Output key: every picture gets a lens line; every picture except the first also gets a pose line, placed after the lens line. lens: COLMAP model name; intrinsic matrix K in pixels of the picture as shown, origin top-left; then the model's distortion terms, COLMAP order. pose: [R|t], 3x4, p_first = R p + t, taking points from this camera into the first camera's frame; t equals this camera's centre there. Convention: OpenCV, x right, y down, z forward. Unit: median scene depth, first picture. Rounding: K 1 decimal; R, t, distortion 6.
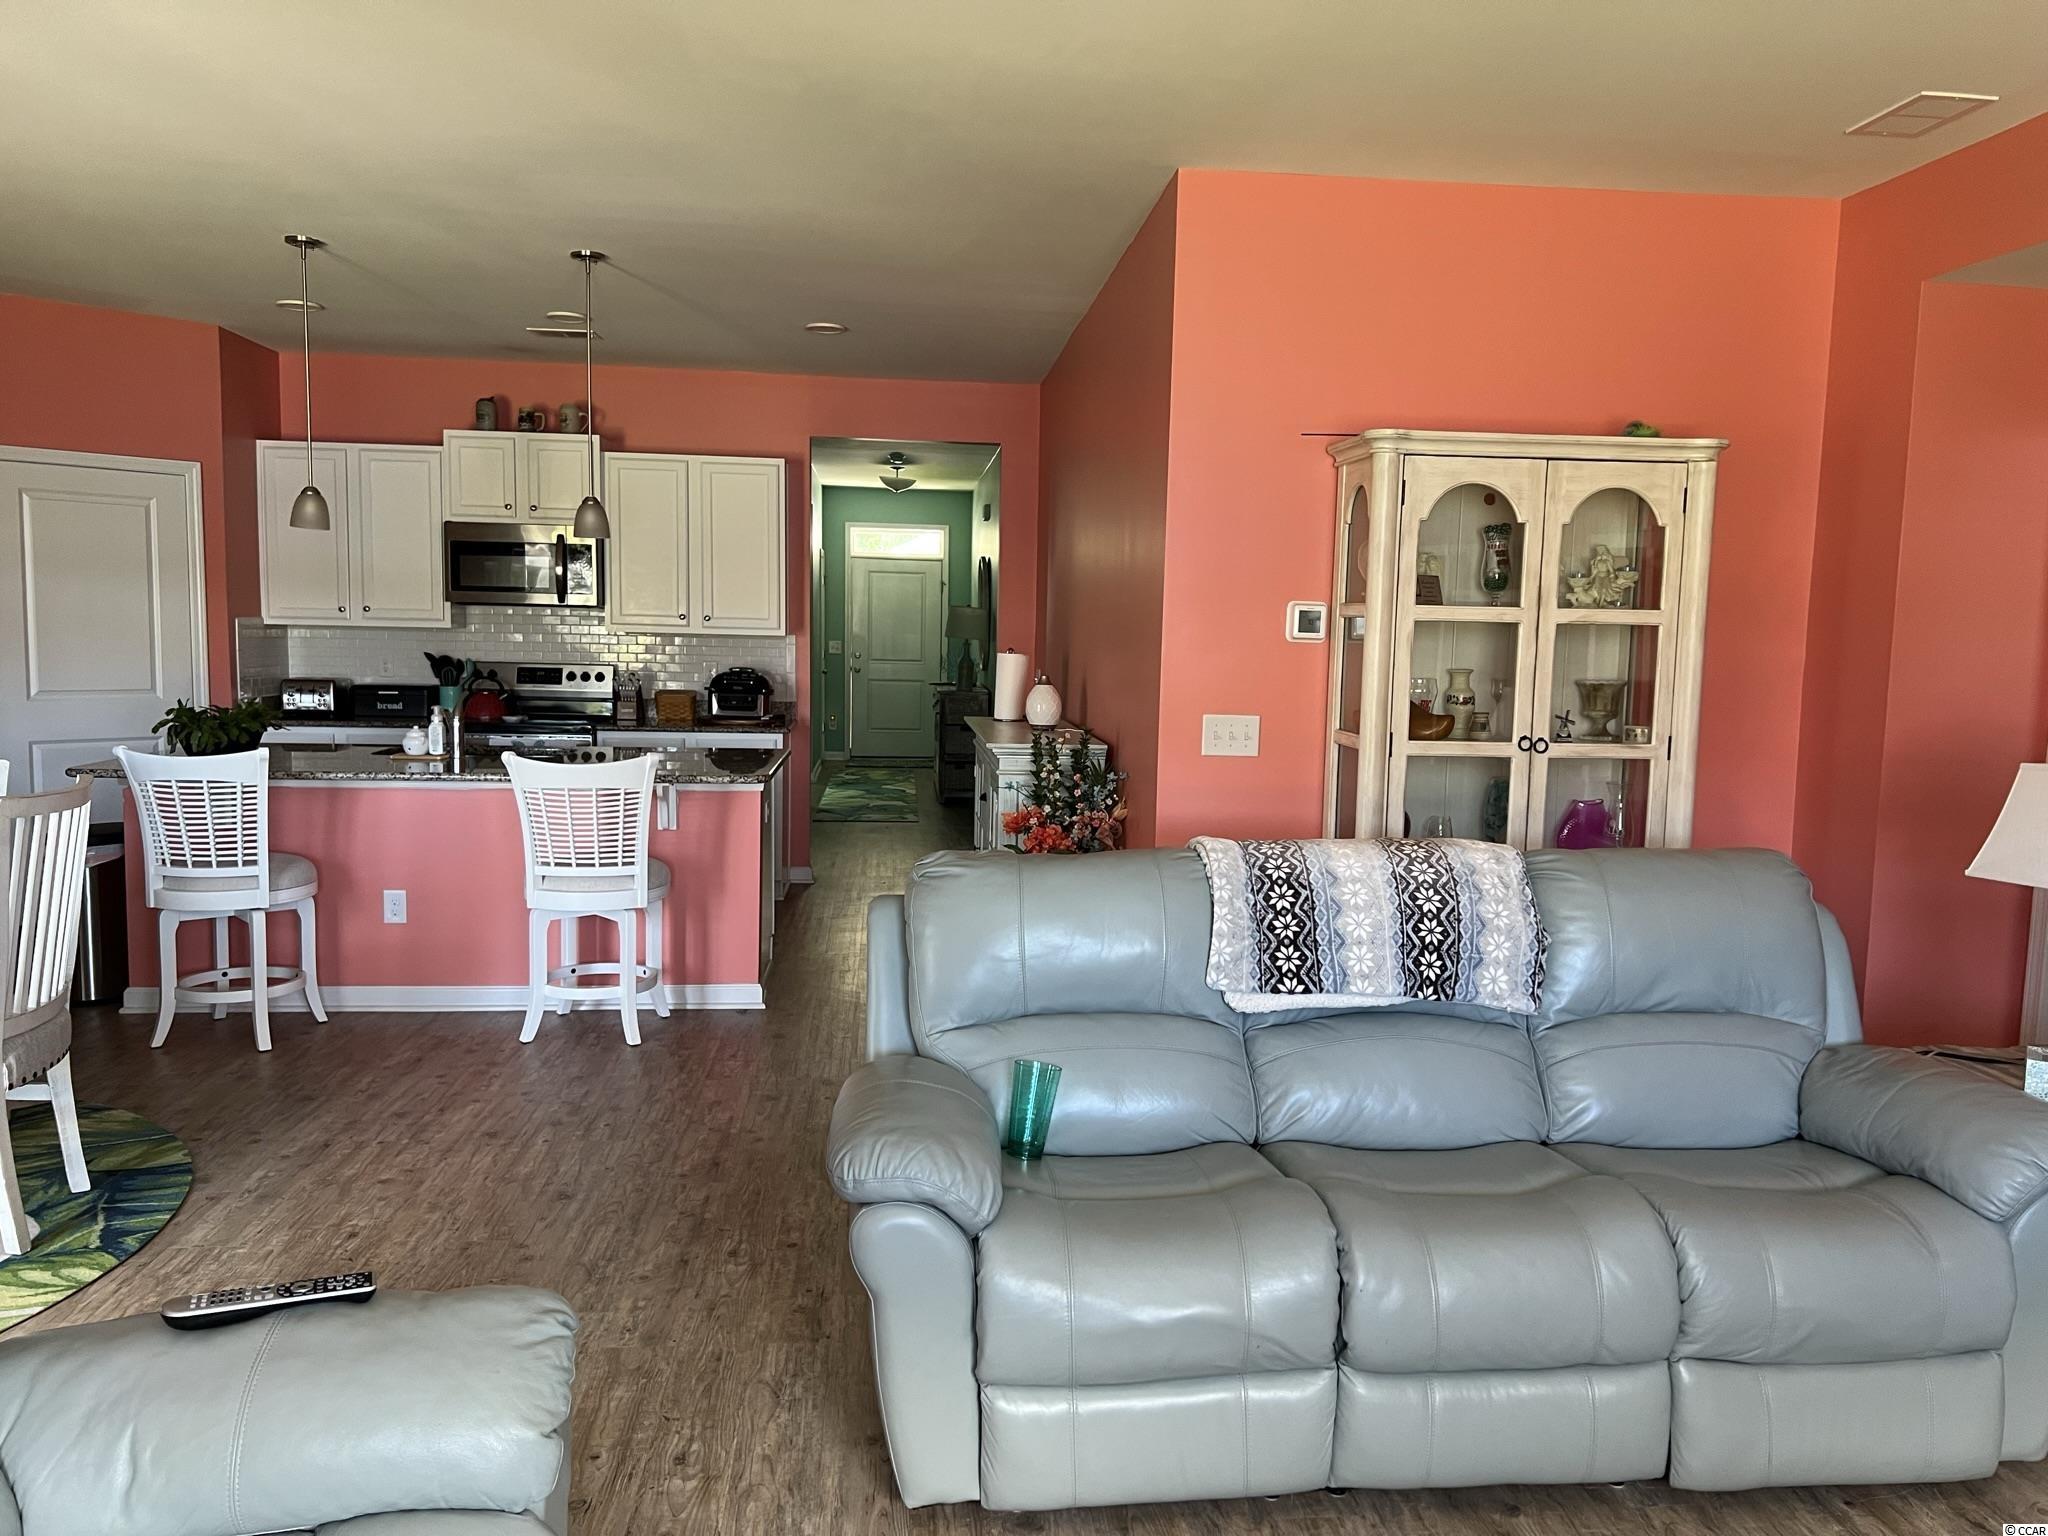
lens RADIAL K [[1530.0, 0, 1057.7], [0, 1530.0, 777.7], [0, 0, 1]] dist [0.034967, -0.003712]
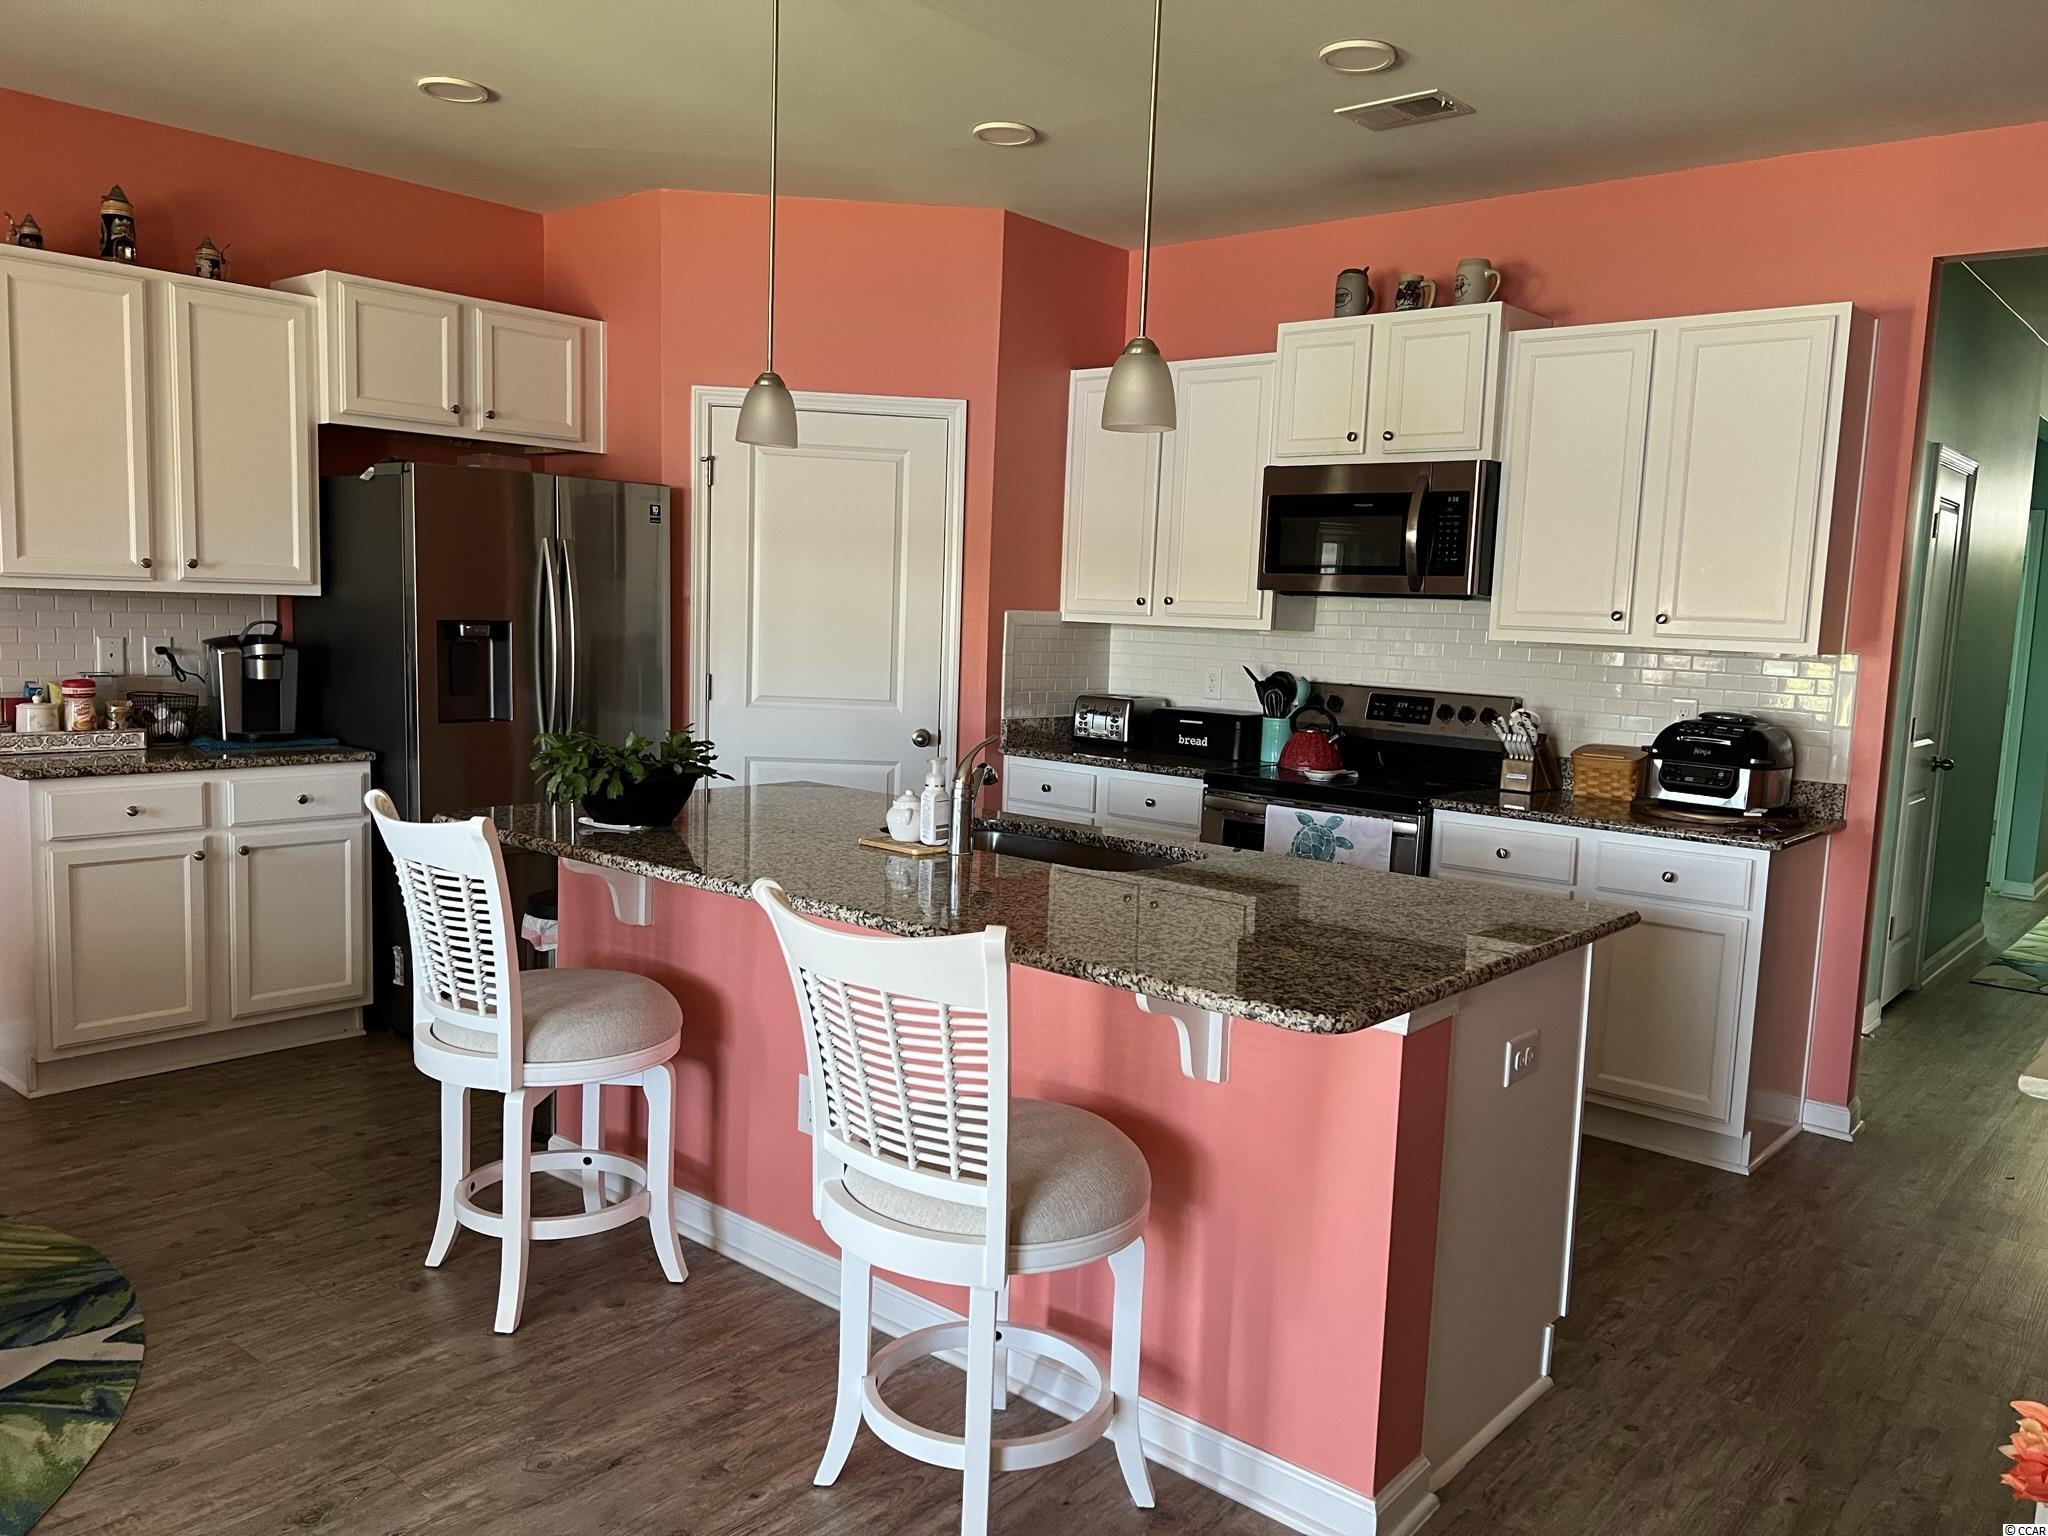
lens RADIAL K [[1530.0, 0, 1057.7], [0, 1530.0, 777.7], [0, 0, 1]] dist [0.034967, -0.003712]
pose [[0.688702, 0.087906, -0.719696, 0.019129], [-0.096437, 0.994910, 0.029237, -0.044499], [0.718603, 0.049270, 0.693673, 0.481781]]
